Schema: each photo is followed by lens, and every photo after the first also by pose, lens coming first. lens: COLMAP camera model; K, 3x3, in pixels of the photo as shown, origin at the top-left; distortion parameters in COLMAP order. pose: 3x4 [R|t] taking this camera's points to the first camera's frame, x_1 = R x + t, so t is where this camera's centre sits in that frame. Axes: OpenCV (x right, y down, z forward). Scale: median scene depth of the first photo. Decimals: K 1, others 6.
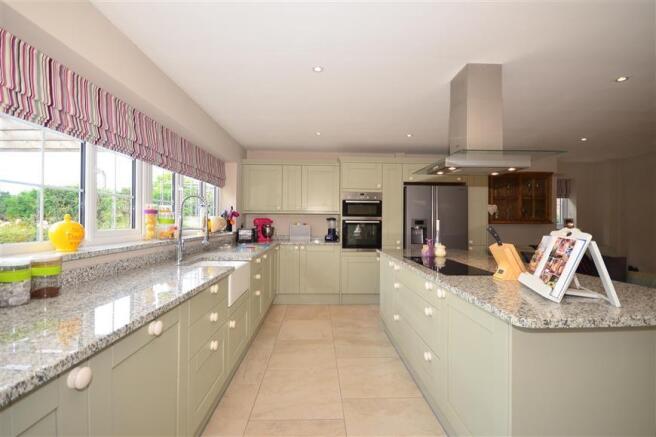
lens RADIAL K [[288.2, 0, 329.1], [0, 288.2, 219.2], [0, 0, 1]] dist [-0.003906, -0.000727]
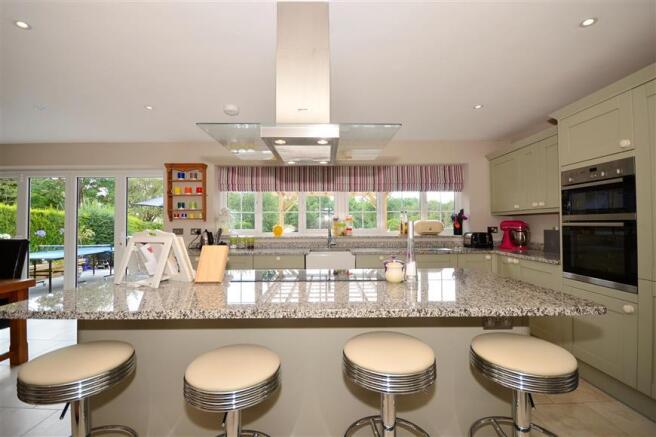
lens RADIAL K [[288.2, 0, 332.0], [0, 288.2, 220.2], [0, 0, 1]] dist [-0.003906, -0.000727]
pose [[-0.027548, -0.021267, -0.999394, 0.673890], [0.009162, 0.999726, -0.021527, 0.008370], [0.999578, -0.009750, -0.027346, 0.597076]]
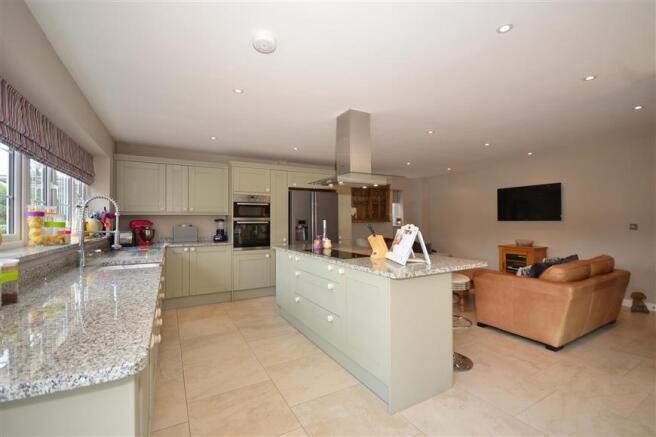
lens RADIAL K [[288.2, 0, 330.2], [0, 288.2, 219.6], [0, 0, 1]] dist [-0.003906, -0.000727]
pose [[0.888427, -0.008893, 0.458931, -0.132818], [0.009085, 0.999957, 0.001790, -0.001208], [-0.458927, 0.002579, 0.888470, -0.107343]]
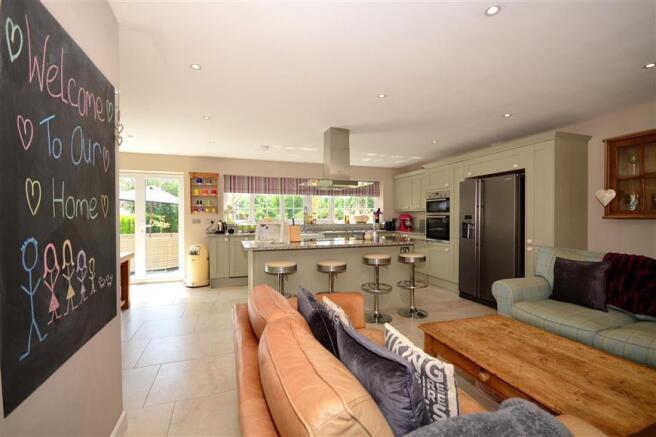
lens RADIAL K [[288.2, 0, 328.1], [0, 288.2, 220.6], [0, 0, 1]] dist [-0.003906, -0.000727]
pose [[0.290427, 0.005077, -0.956884, 1.199520], [0.008604, 0.999932, 0.007917, 0.011439], [0.956859, -0.010532, 0.290363, 0.244088]]
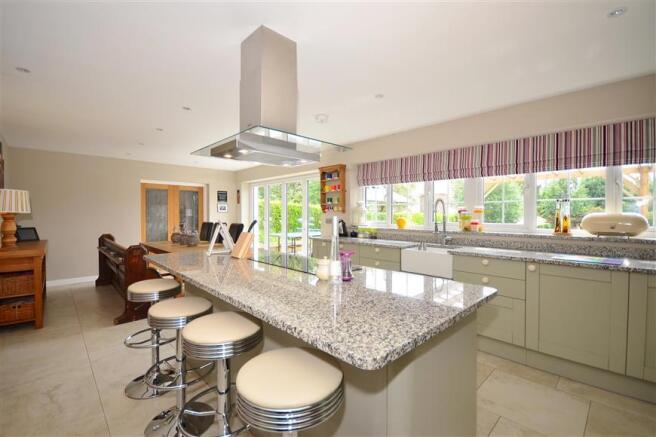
lens RADIAL K [[288.2, 0, 323.8], [0, 288.2, 217.9], [0, 0, 1]] dist [-0.003906, -0.000727]
pose [[-0.755065, -0.000893, -0.655649, 0.527864], [-0.004647, 0.999981, 0.003990, 0.001364], [0.655633, 0.006060, -0.755055, 0.961093]]
